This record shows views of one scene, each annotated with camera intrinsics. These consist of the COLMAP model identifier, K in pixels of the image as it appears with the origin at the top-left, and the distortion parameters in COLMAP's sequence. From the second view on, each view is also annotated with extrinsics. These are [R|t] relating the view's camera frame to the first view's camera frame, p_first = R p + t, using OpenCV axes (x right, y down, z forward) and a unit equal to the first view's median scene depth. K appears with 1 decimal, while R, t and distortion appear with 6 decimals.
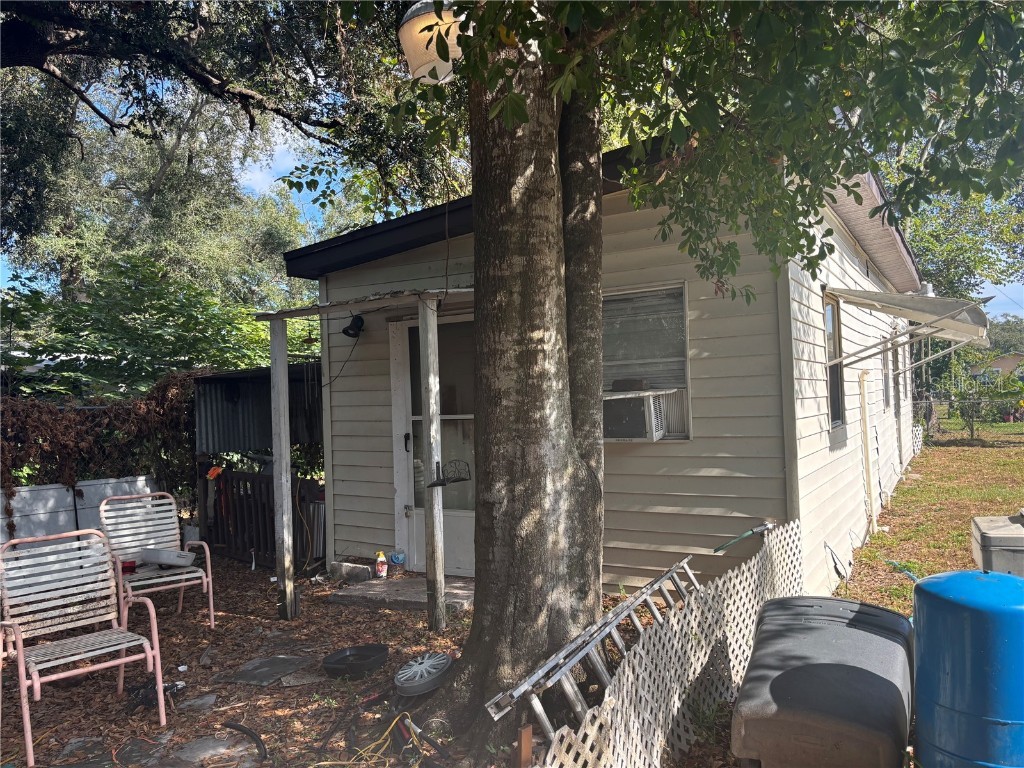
lens RADIAL K [[782.7, 0, 512.0], [0, 782.7, 384.0], [0, 0, 1]] dist [0.046093, -0.000374]
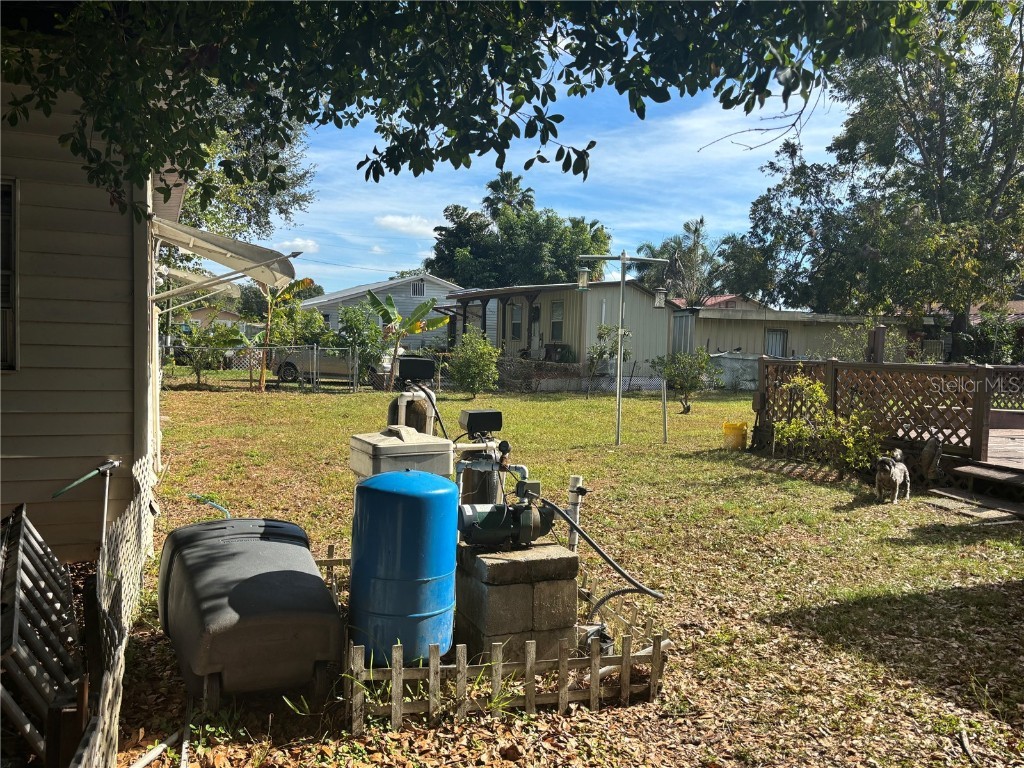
lens RADIAL K [[829.7, 0, 512.0], [0, 829.7, 384.0], [0, 0, 1]] dist [0.098983, -0.088502]
pose [[0.587216, 0.014991, 0.809291, -0.202317], [-0.066380, 0.997353, 0.029691, 0.024544], [-0.806704, -0.071156, 0.586657, 0.044754]]
